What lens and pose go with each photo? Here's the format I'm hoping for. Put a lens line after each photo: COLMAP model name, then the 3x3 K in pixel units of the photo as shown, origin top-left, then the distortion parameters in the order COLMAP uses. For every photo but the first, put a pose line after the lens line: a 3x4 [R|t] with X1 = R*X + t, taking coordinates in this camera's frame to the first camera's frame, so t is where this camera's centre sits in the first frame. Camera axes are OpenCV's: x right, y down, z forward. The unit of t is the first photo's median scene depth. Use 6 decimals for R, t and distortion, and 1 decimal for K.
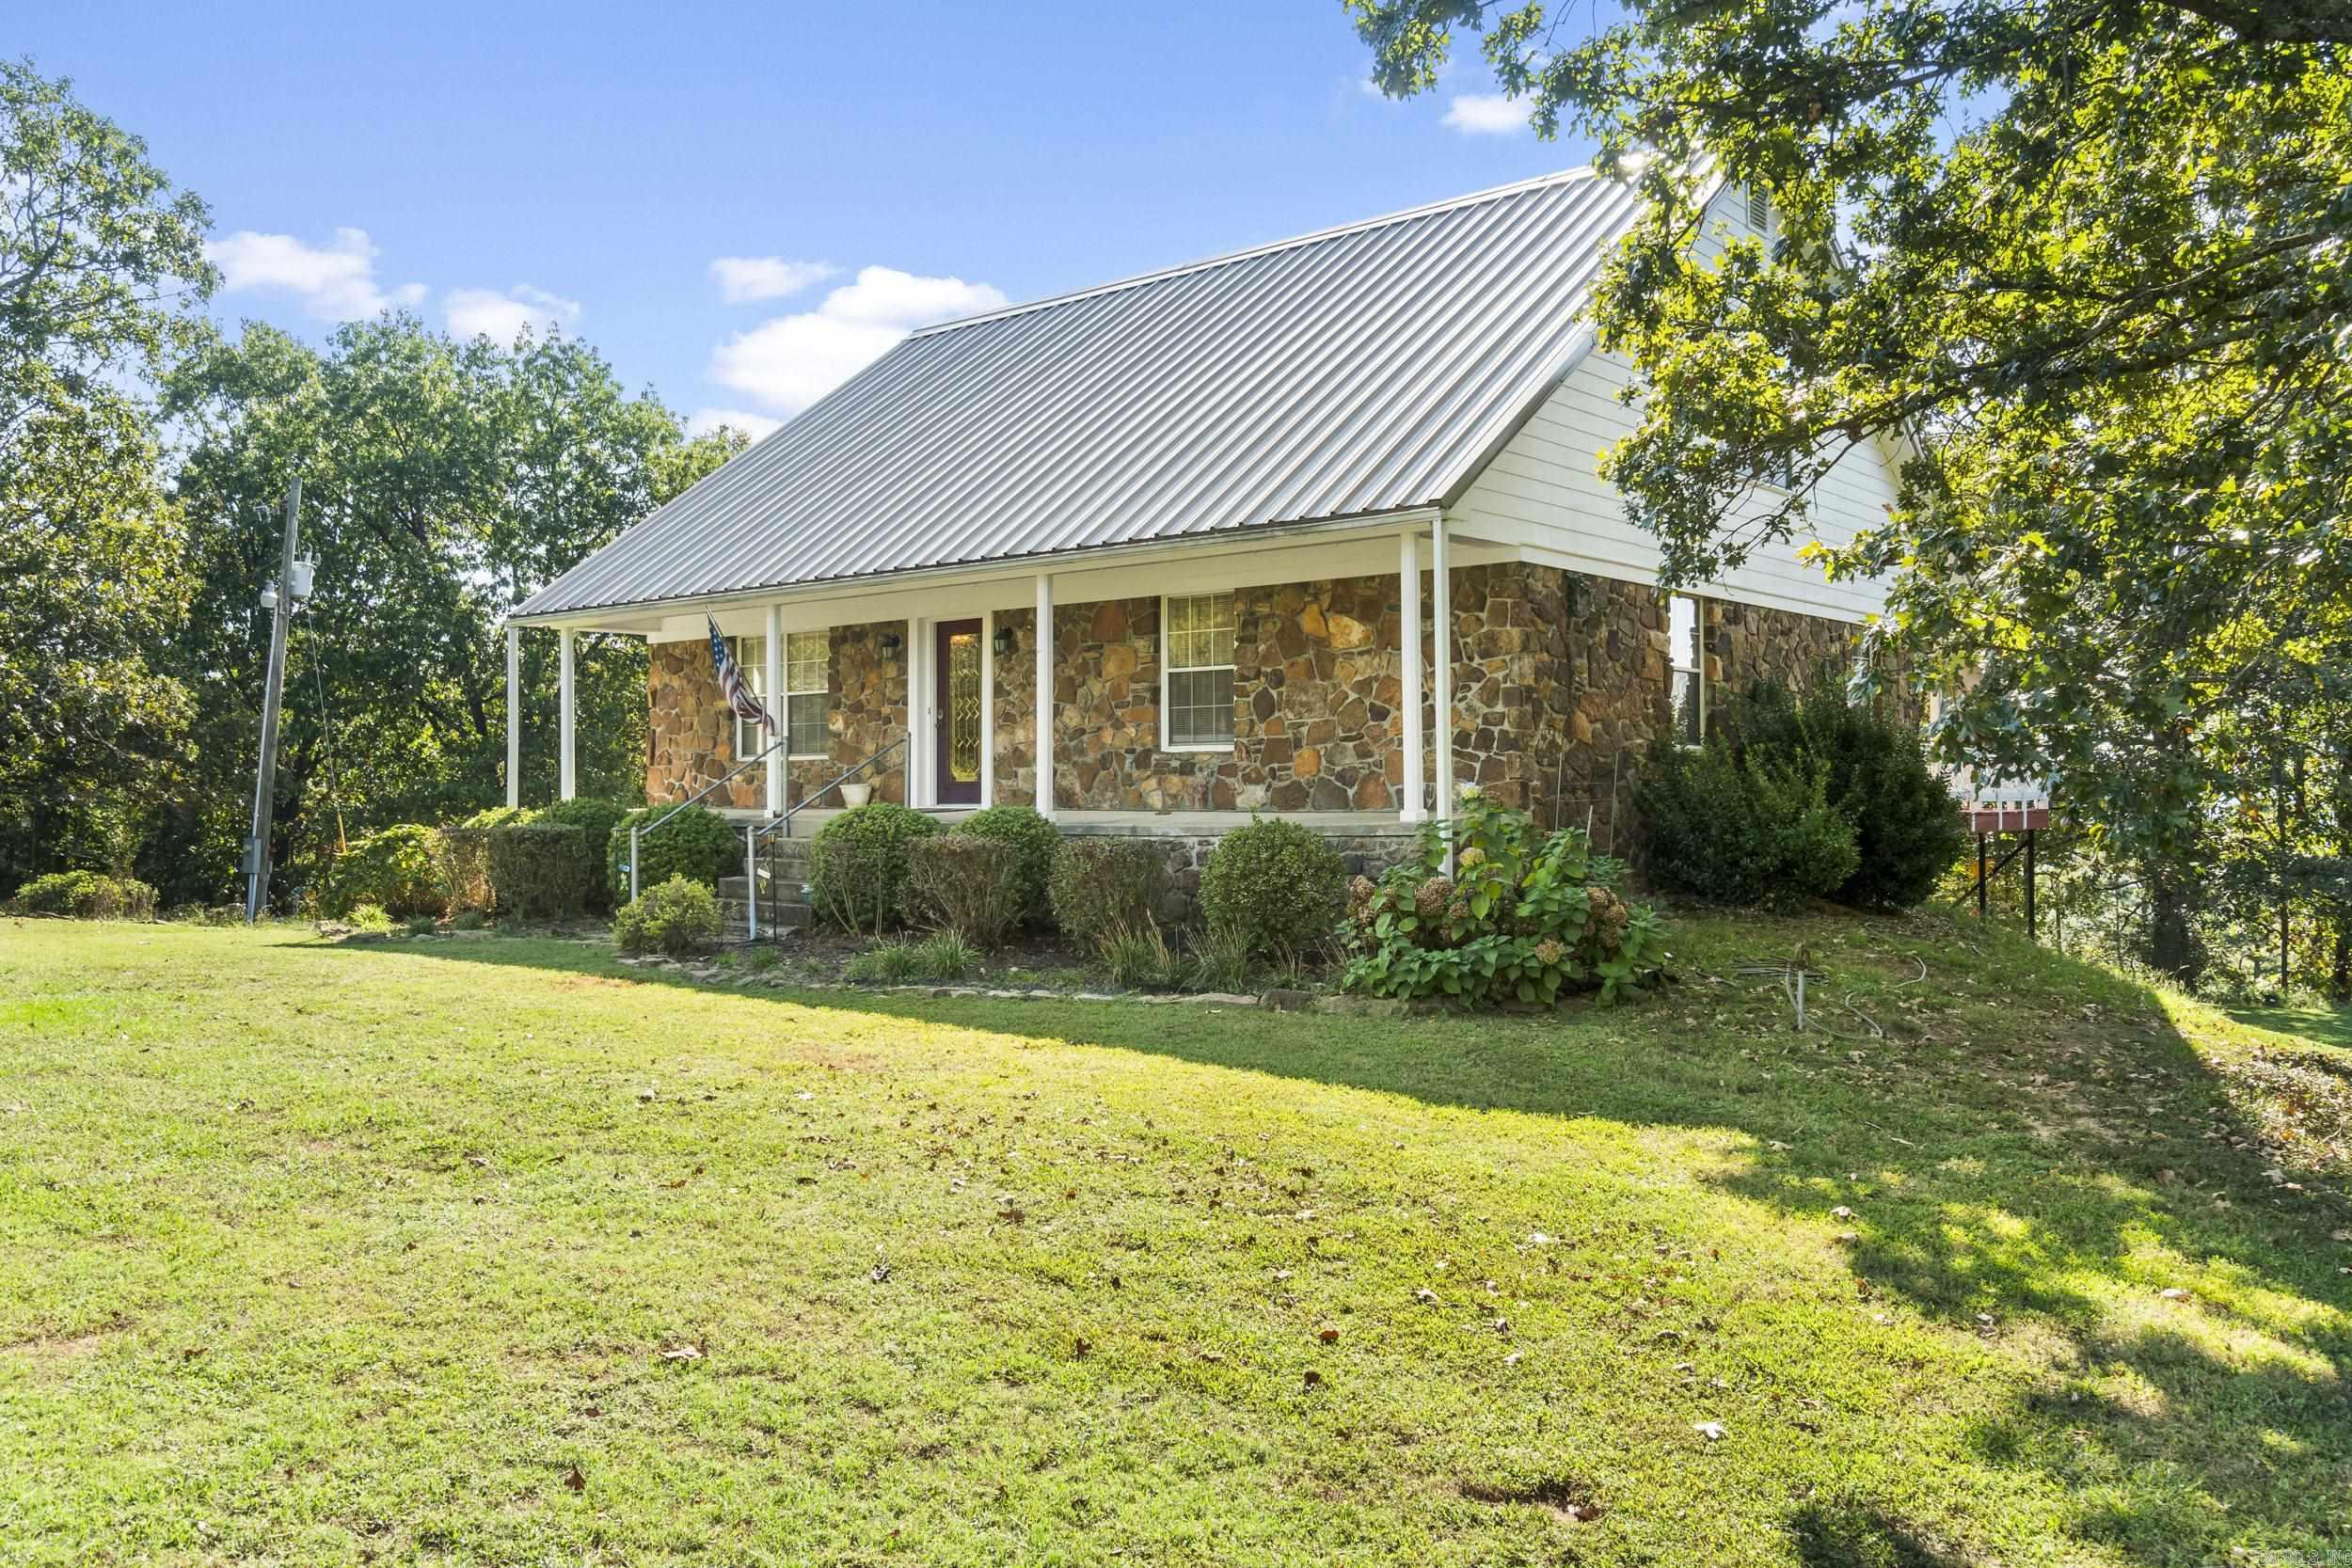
lens RADIAL K [[1834.2, 0, 1174.4], [0, 1834.2, 790.3], [0, 0, 1]] dist [-0.011329, -0.000670]
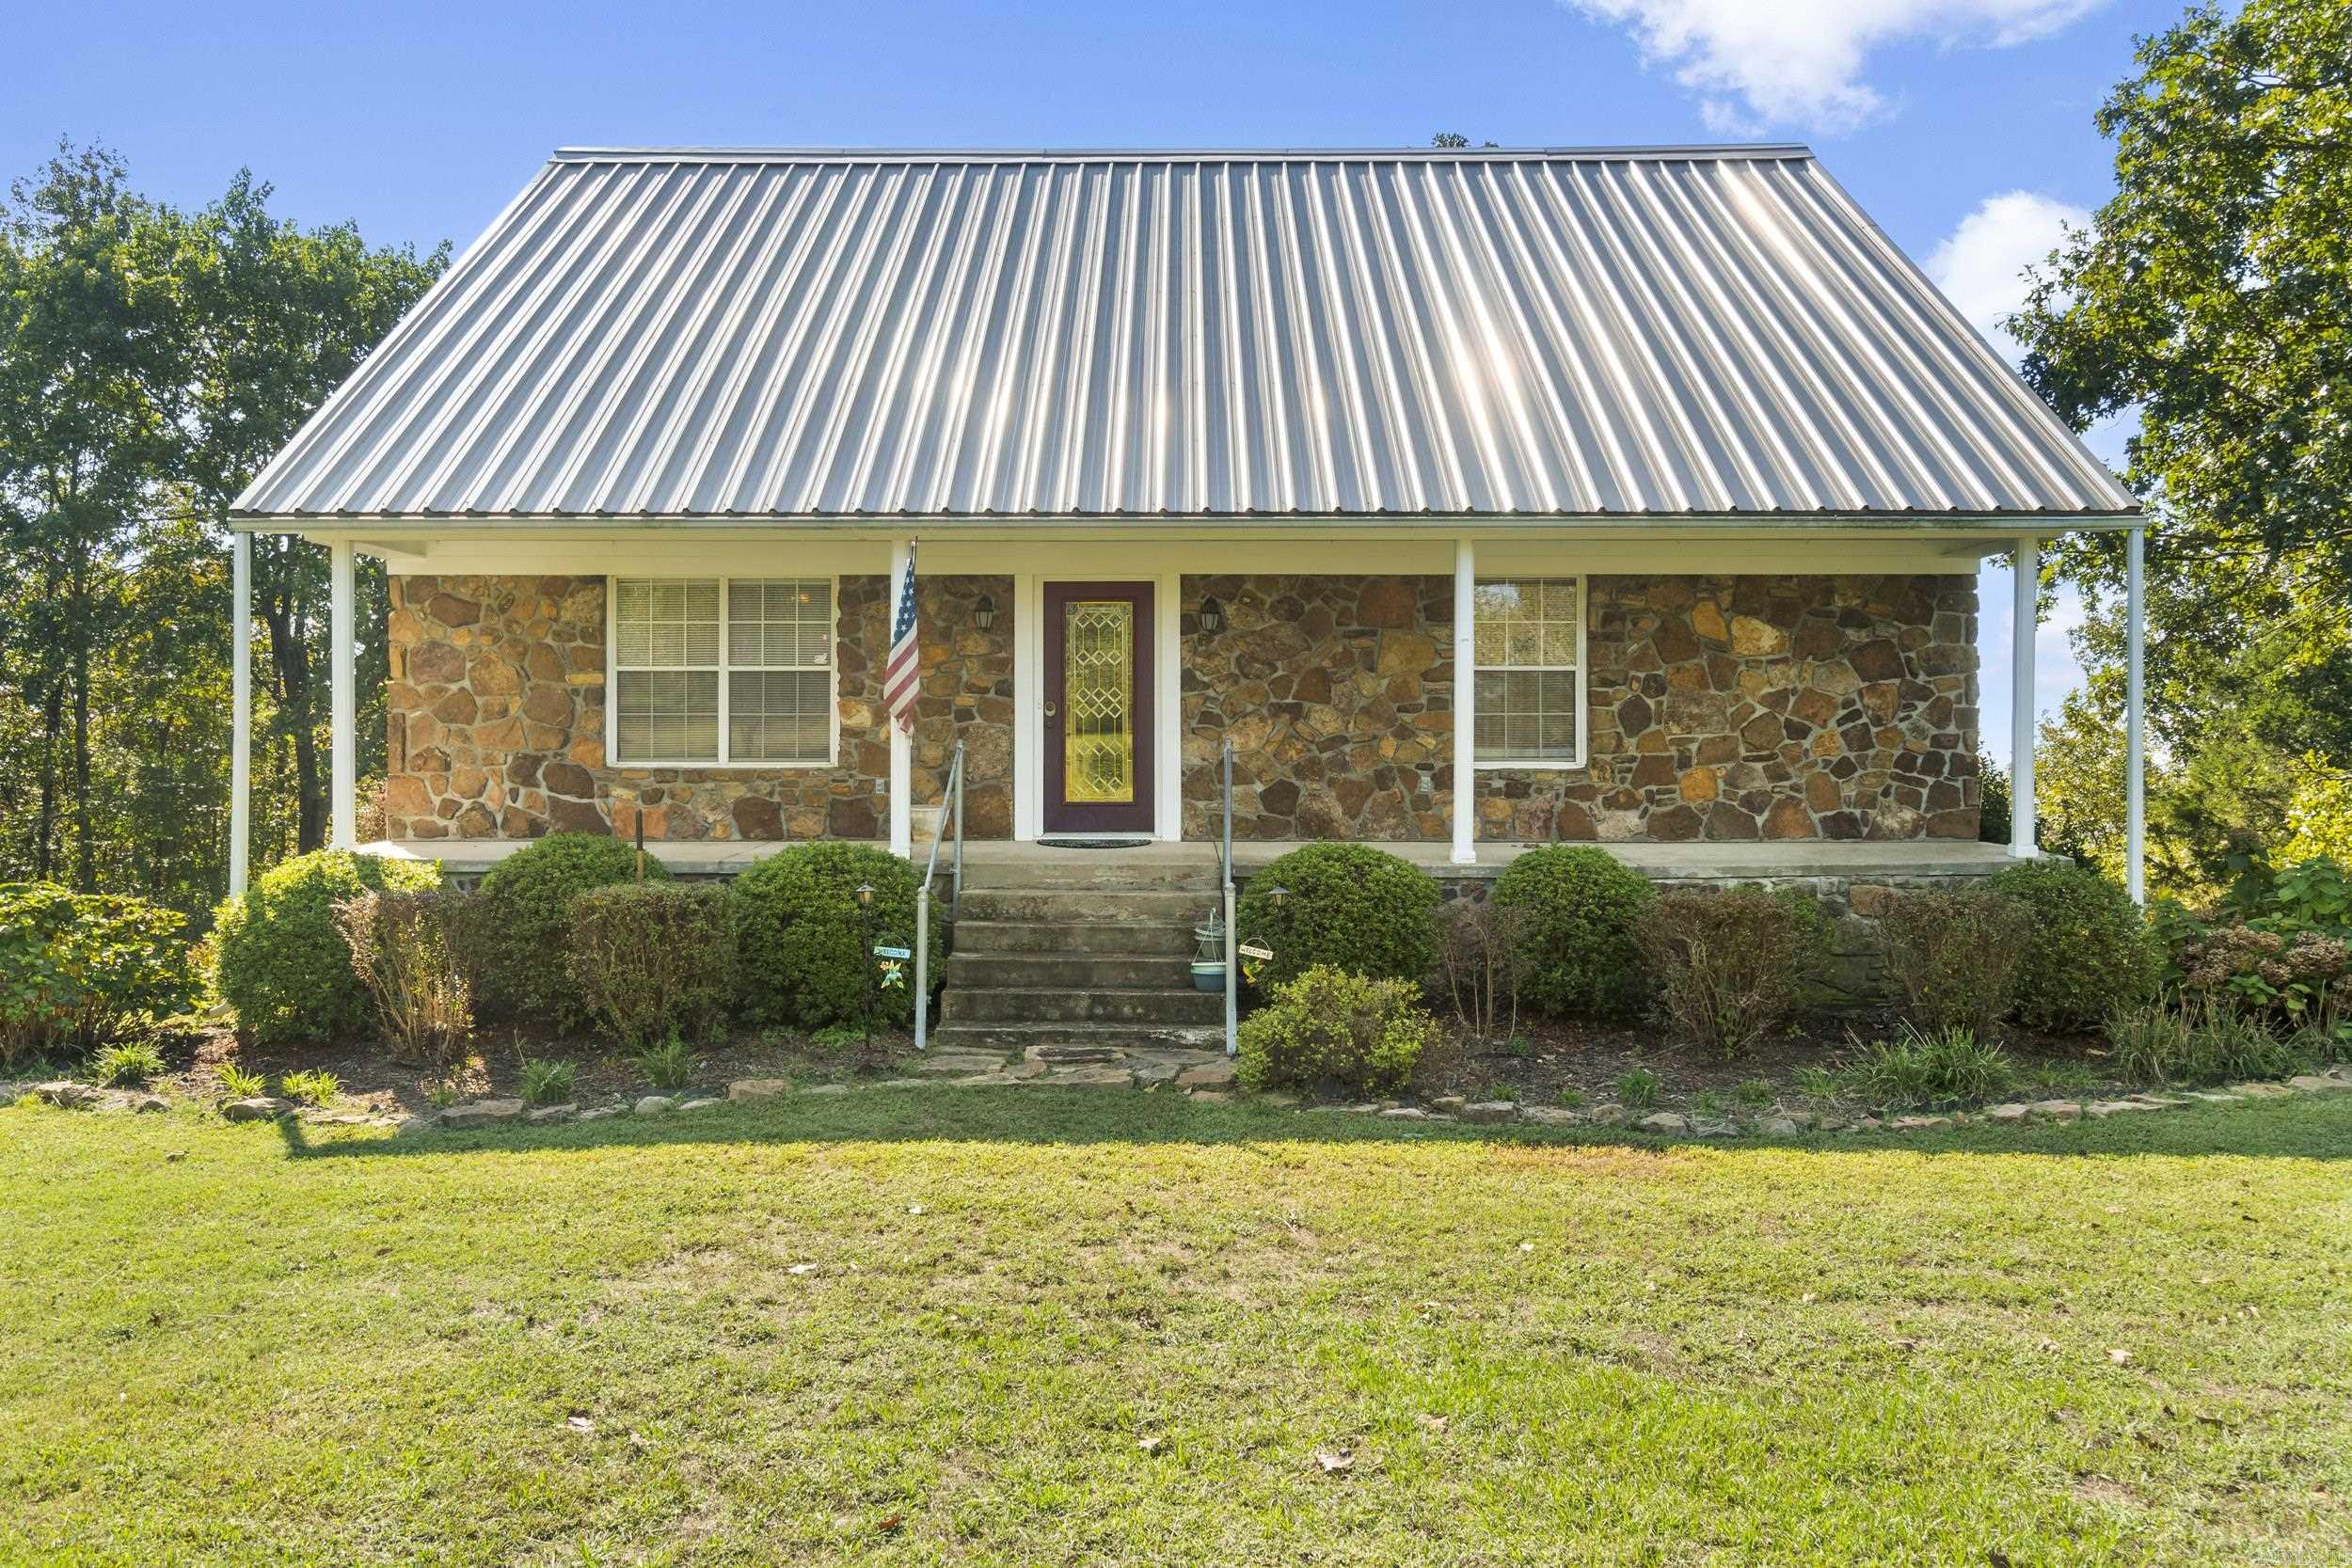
lens RADIAL K [[1551.5, 0, 1176.7], [0, 1551.5, 790.4], [0, 0, 1]] dist [0.003416, 0.001069]
pose [[0.767728, 0.007369, 0.640734, -0.558797], [-0.003858, 0.999969, -0.006877, -0.006350], [-0.640765, 0.002808, 0.767732, 0.573744]]
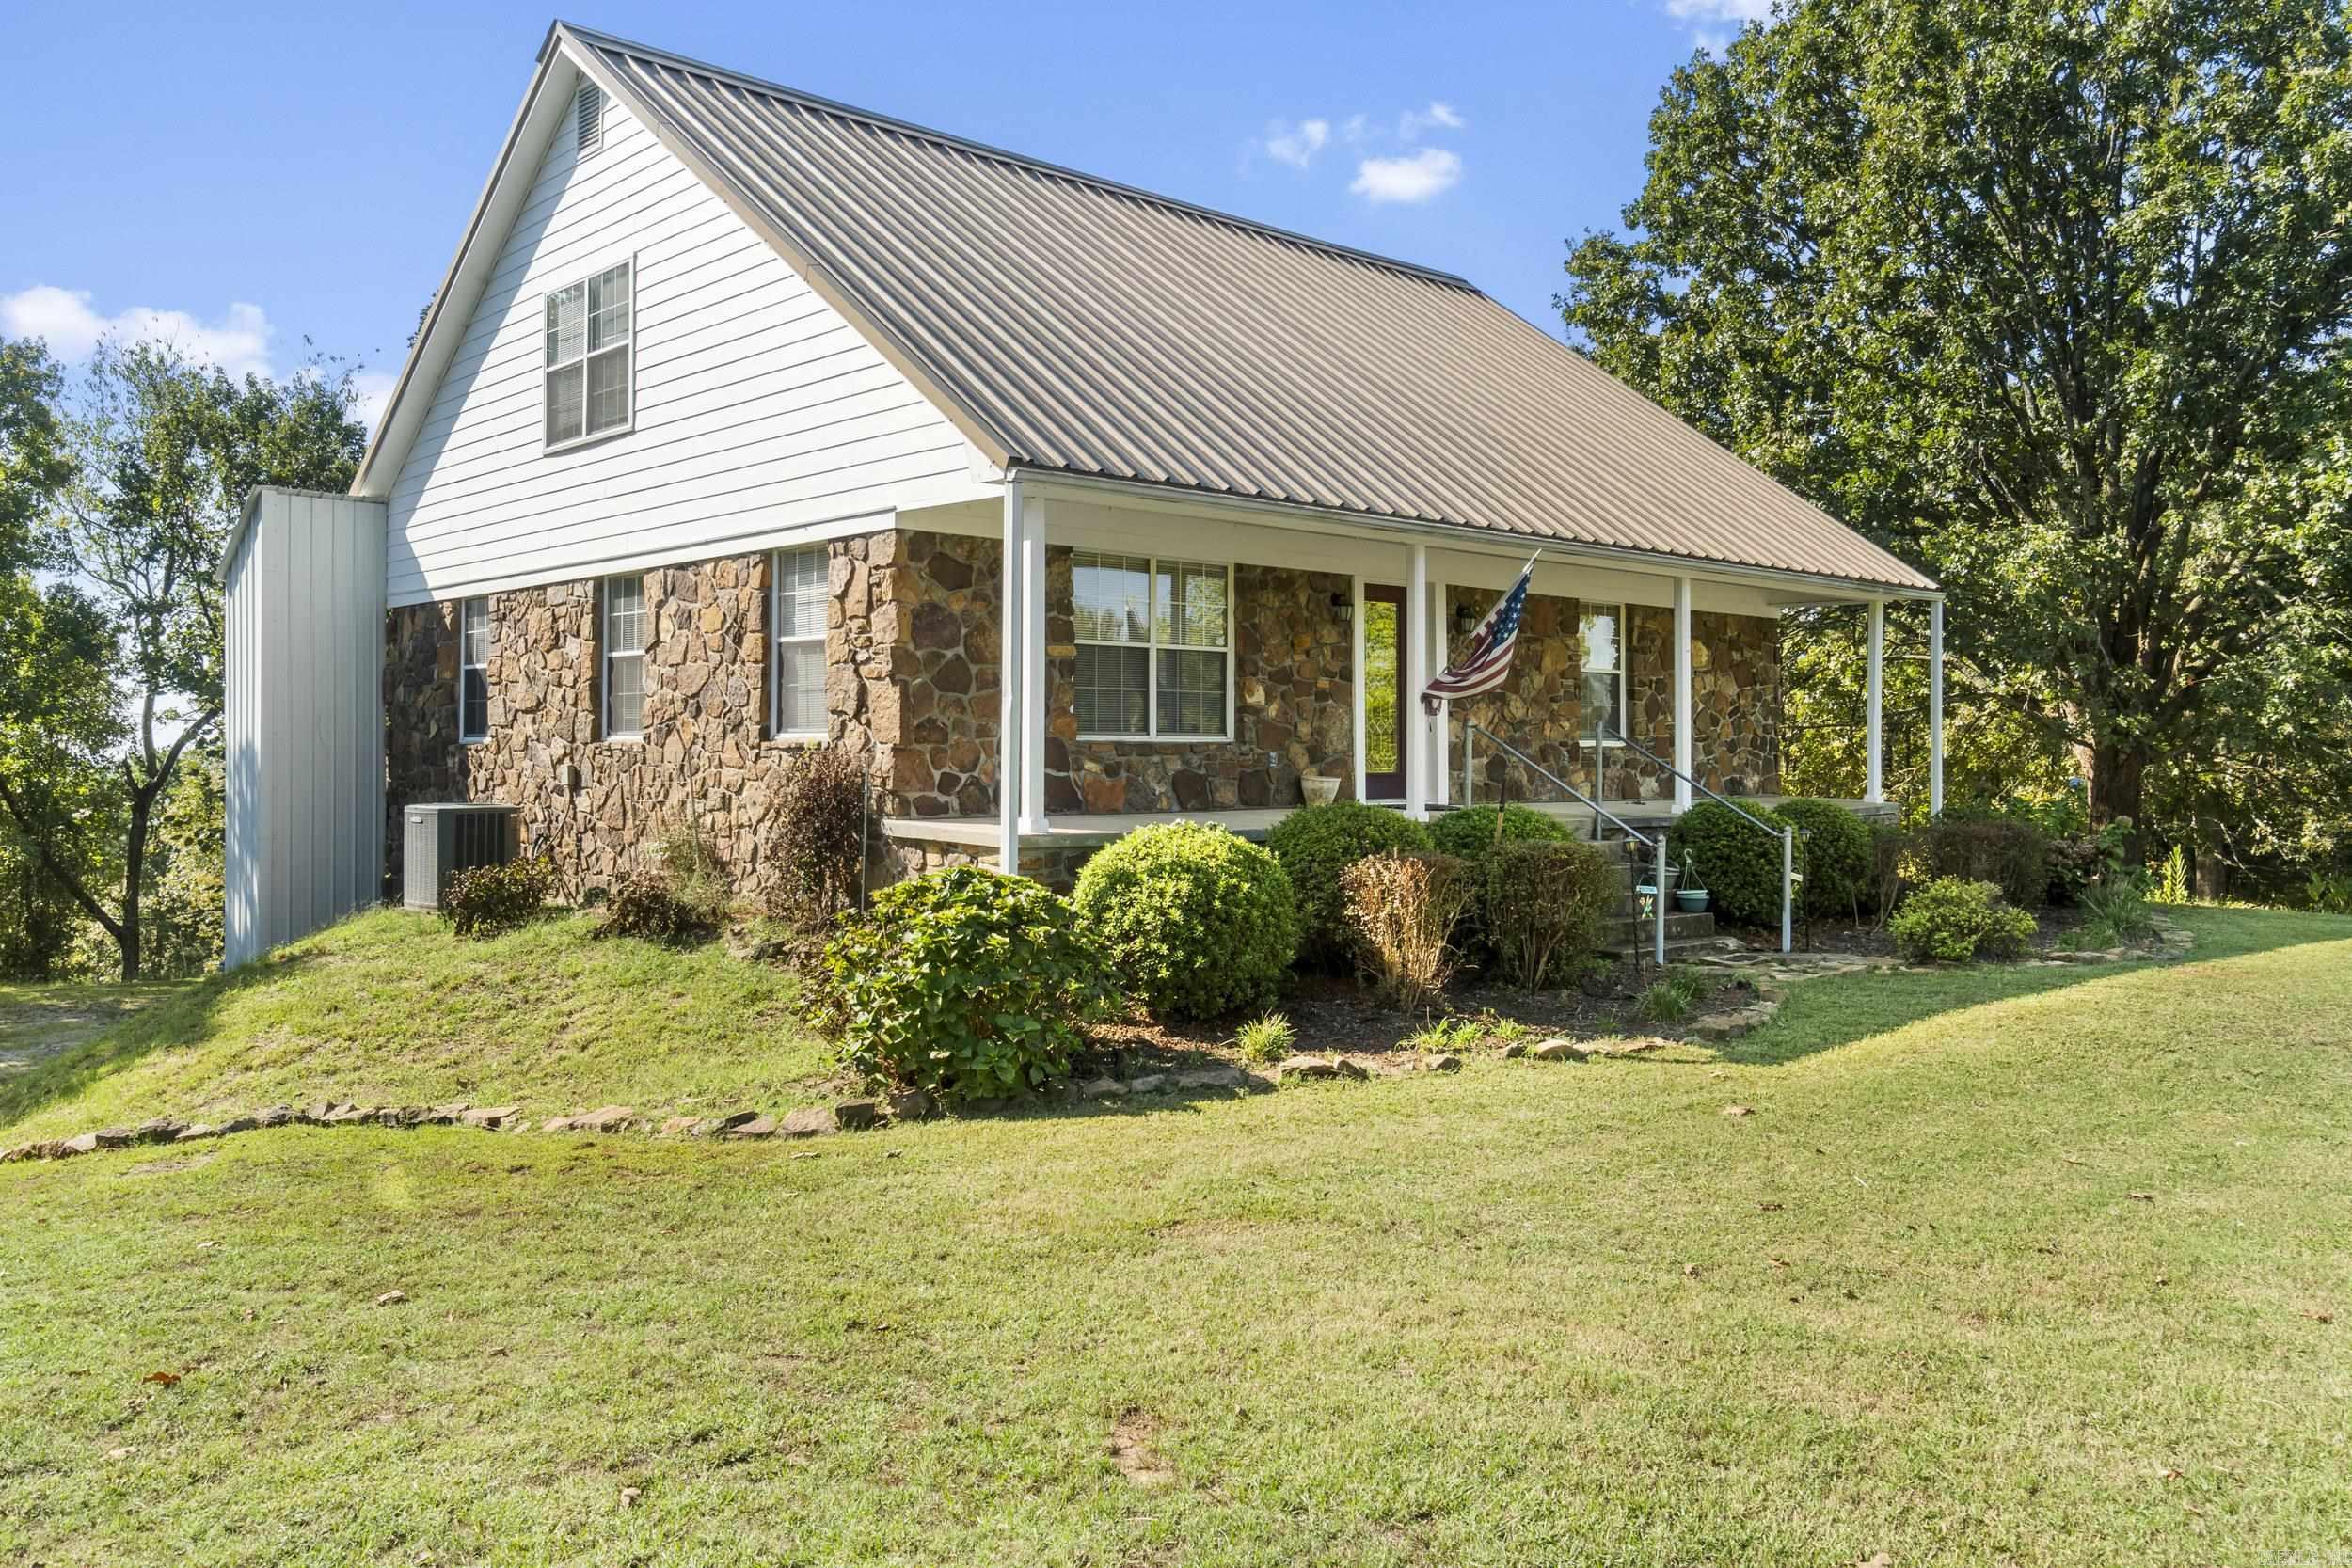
lens RADIAL K [[1834.2, 0, 1177.4], [0, 1834.2, 769.4], [0, 0, 1]] dist [-0.011329, -0.000670]
pose [[0.125899, -0.003942, 0.992035, -1.119204], [-0.003976, 0.999982, 0.004479, -0.011506], [-0.992035, -0.004509, 0.125881, 1.127955]]
